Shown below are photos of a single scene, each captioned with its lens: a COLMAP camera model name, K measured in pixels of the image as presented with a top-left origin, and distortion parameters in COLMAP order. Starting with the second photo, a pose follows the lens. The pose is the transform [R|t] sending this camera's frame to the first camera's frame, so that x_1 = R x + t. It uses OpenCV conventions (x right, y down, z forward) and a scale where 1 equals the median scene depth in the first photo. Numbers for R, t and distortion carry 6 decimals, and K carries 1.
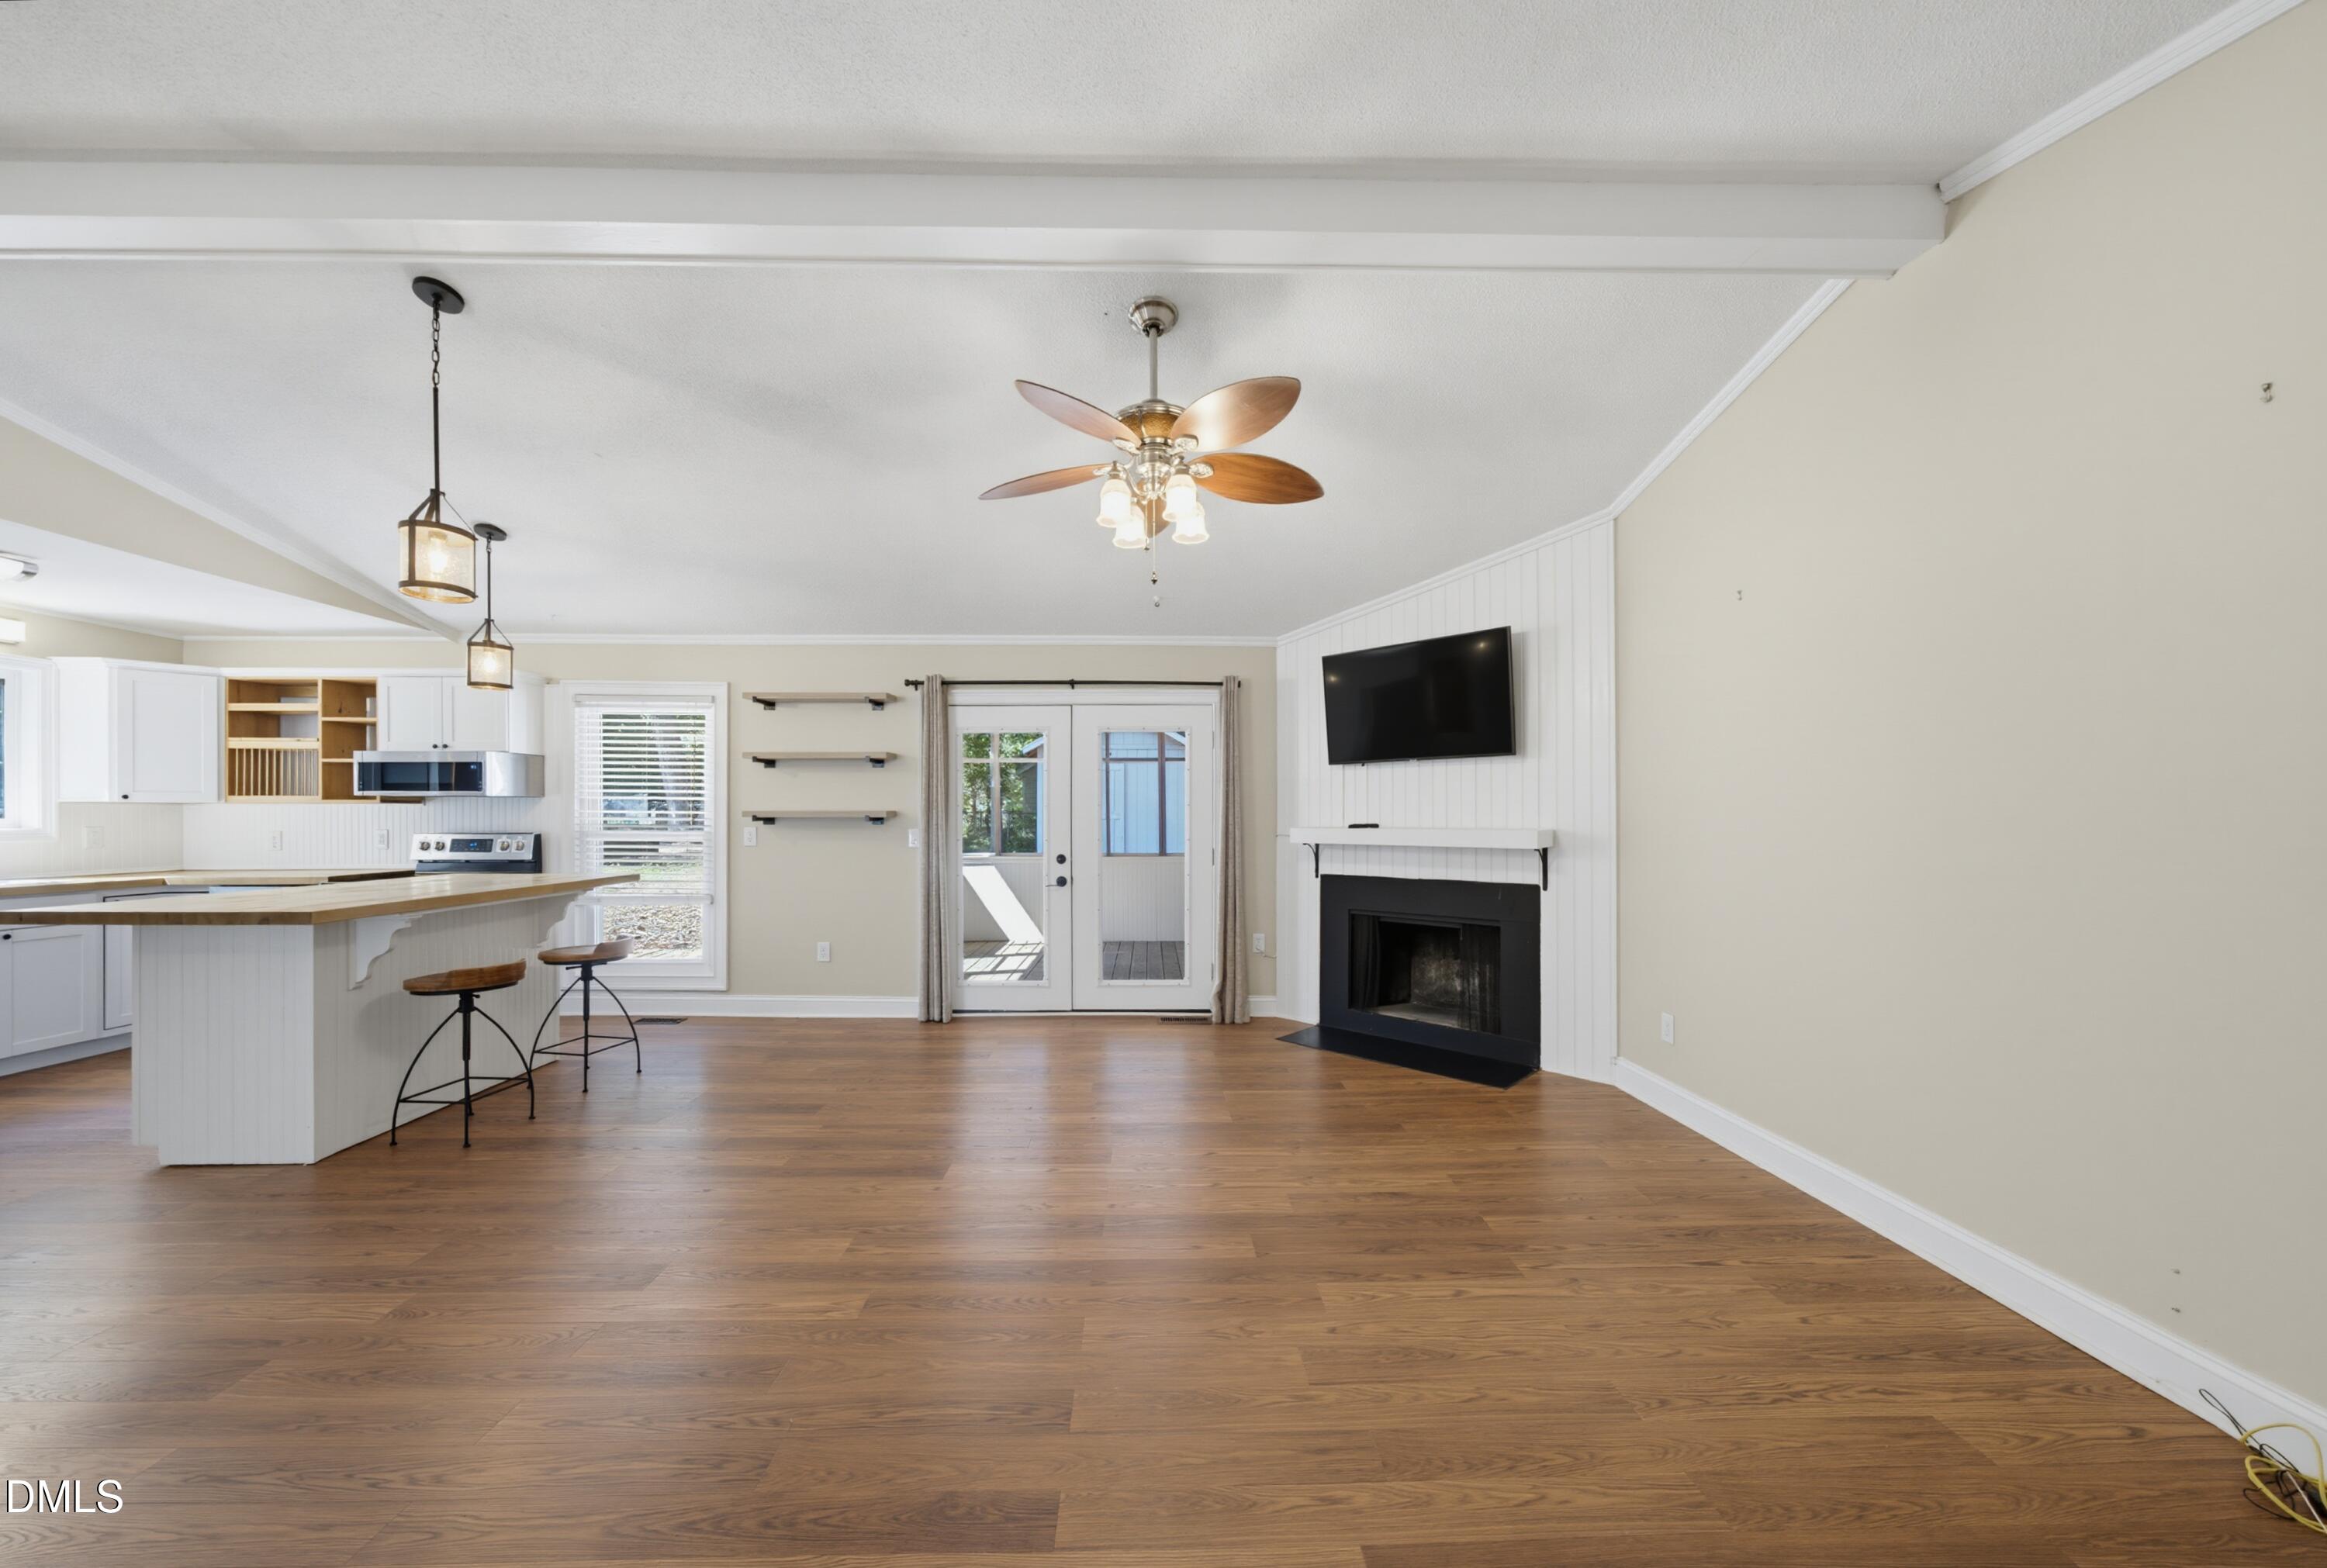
lens RADIAL K [[811.2, 0, 1164.3], [0, 811.2, 817.0], [0, 0, 1]] dist [0.001097, 0.000495]
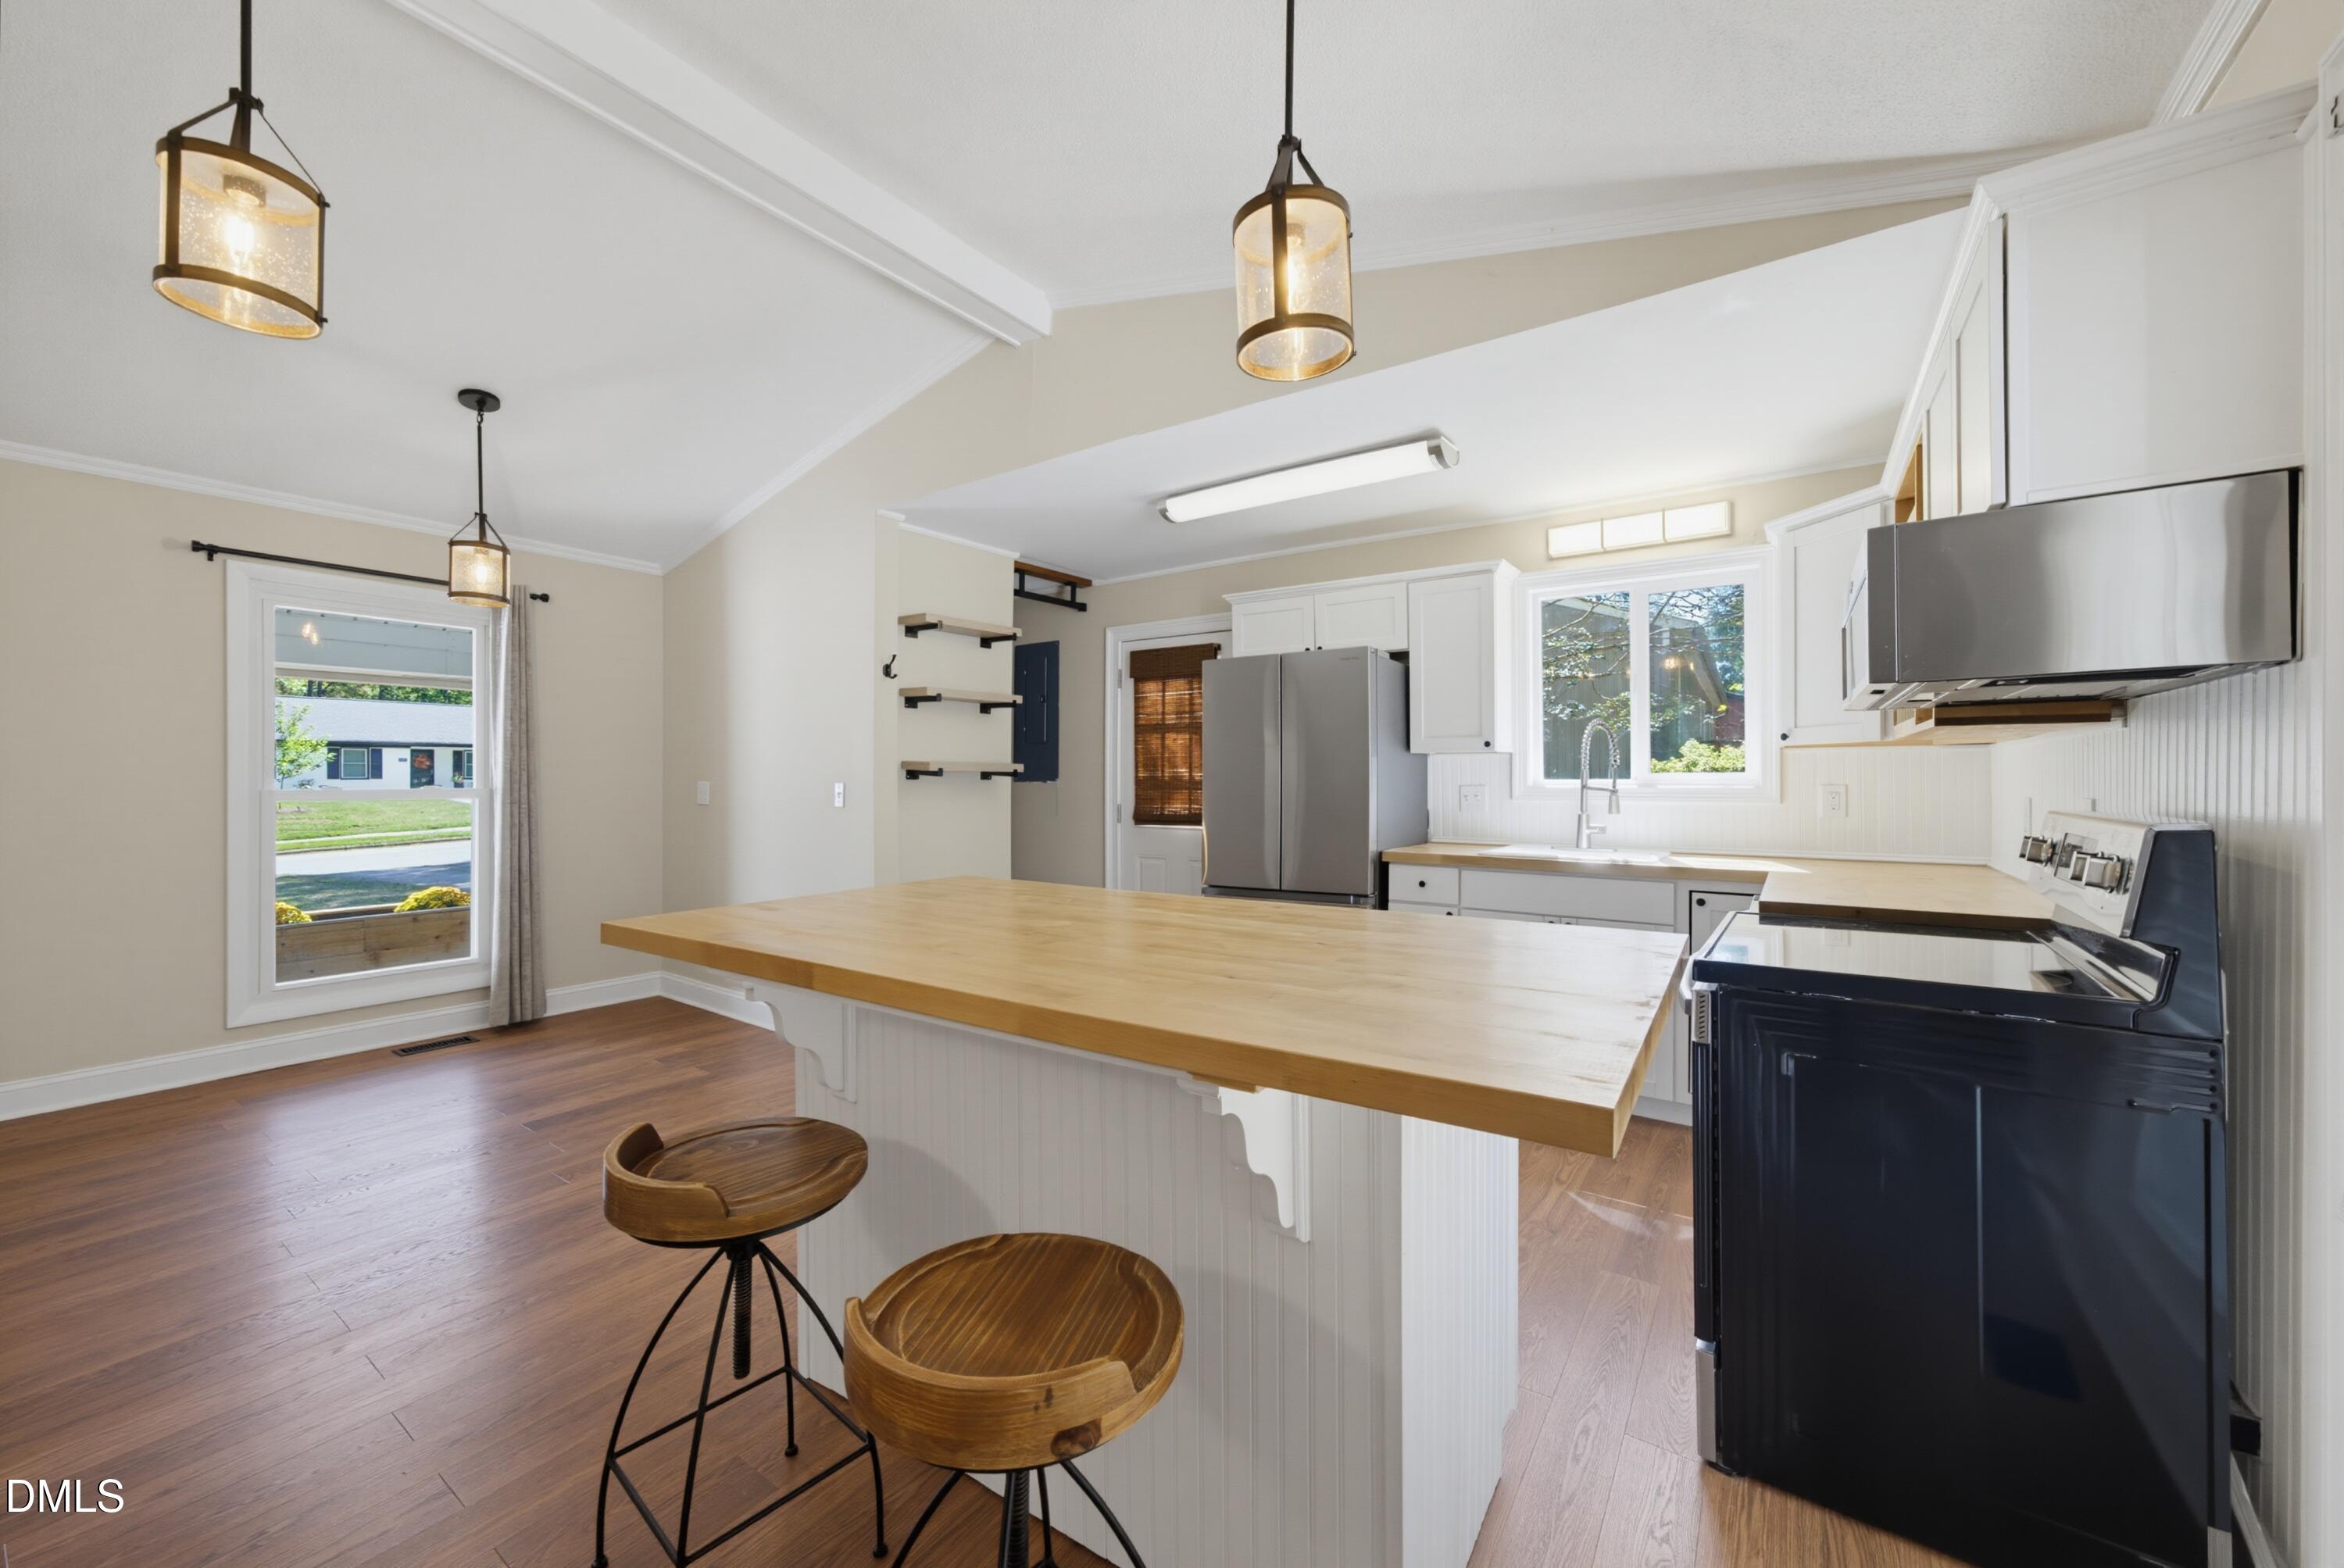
lens RADIAL K [[913.8, 0, 1172.0], [0, 913.8, 784.0], [0, 0, 1]] dist [-0.045272, -0.000006]
pose [[-0.584779, 0.007133, -0.811162, -0.420787], [0.003326, 0.999974, 0.006395, 0.004633], [0.811186, 0.001042, -0.584787, 0.975670]]
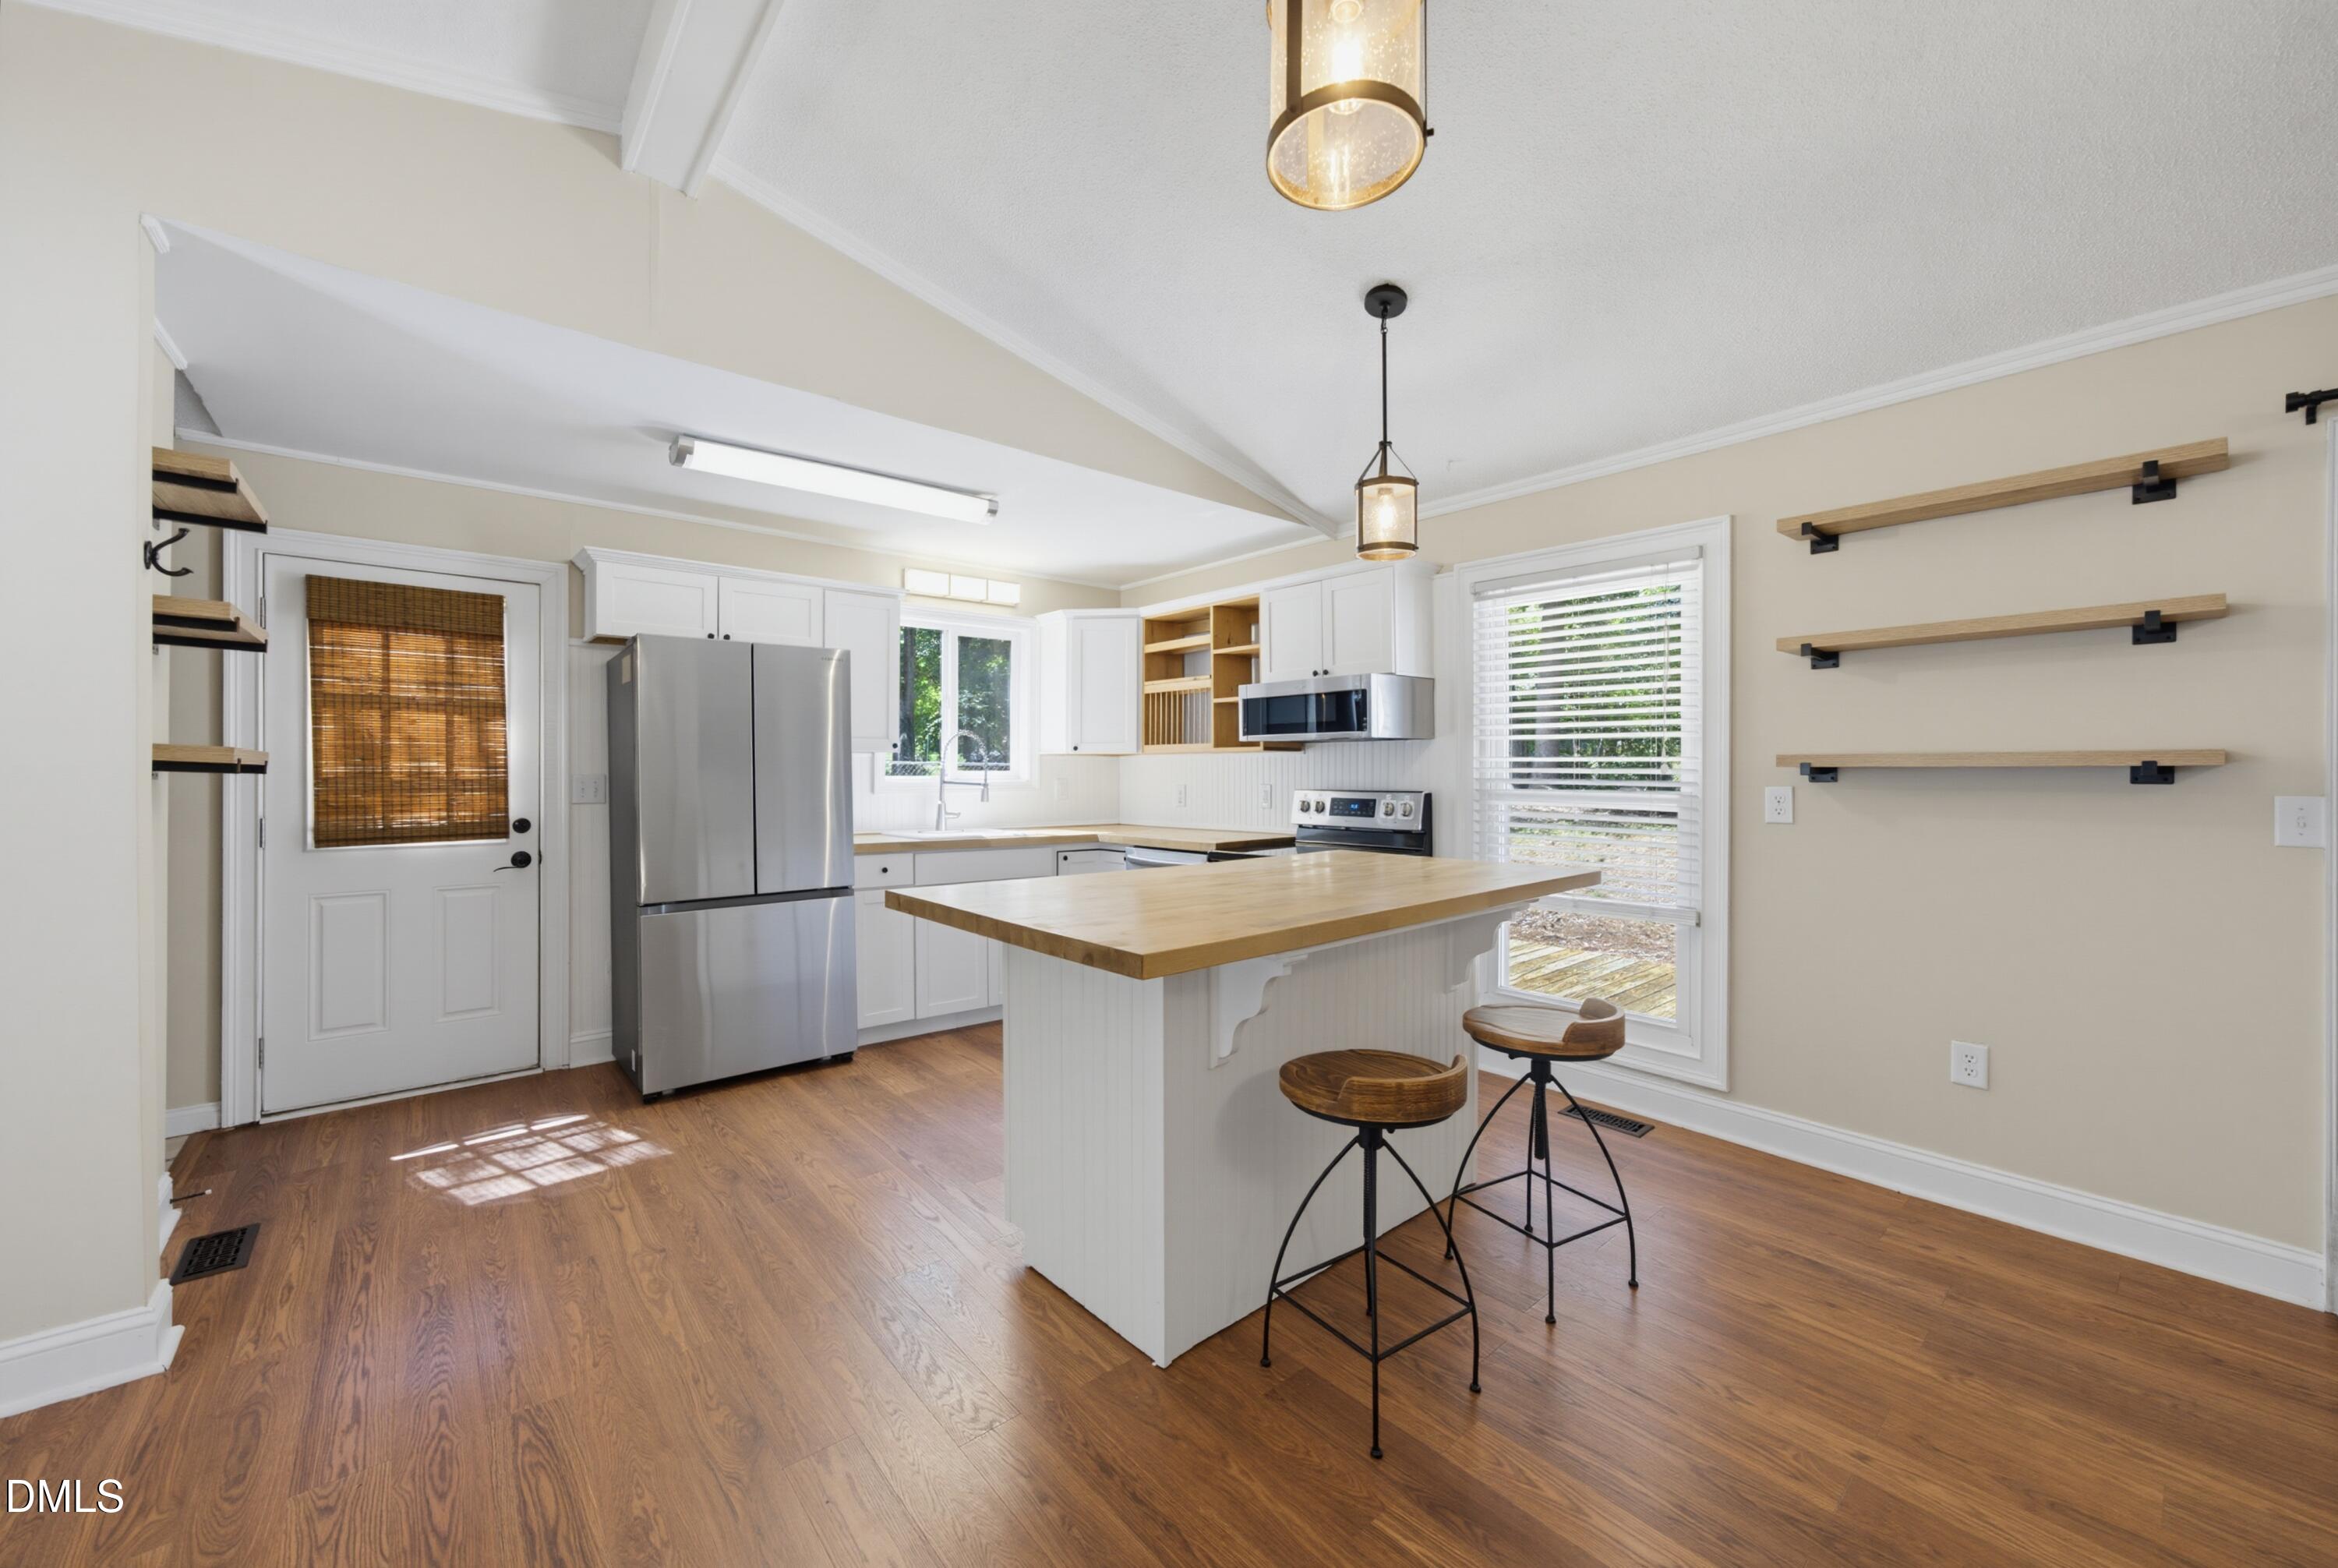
lens RADIAL K [[905.3, 0, 1150.5], [0, 905.3, 774.6], [0, 0, 1]] dist [-0.000192, 0.000227]
pose [[0.618272, 0.003175, -0.785958, -0.343733], [0.001895, 0.999983, 0.005531, 0.000662], [0.785962, -0.004909, 0.618255, 0.373279]]
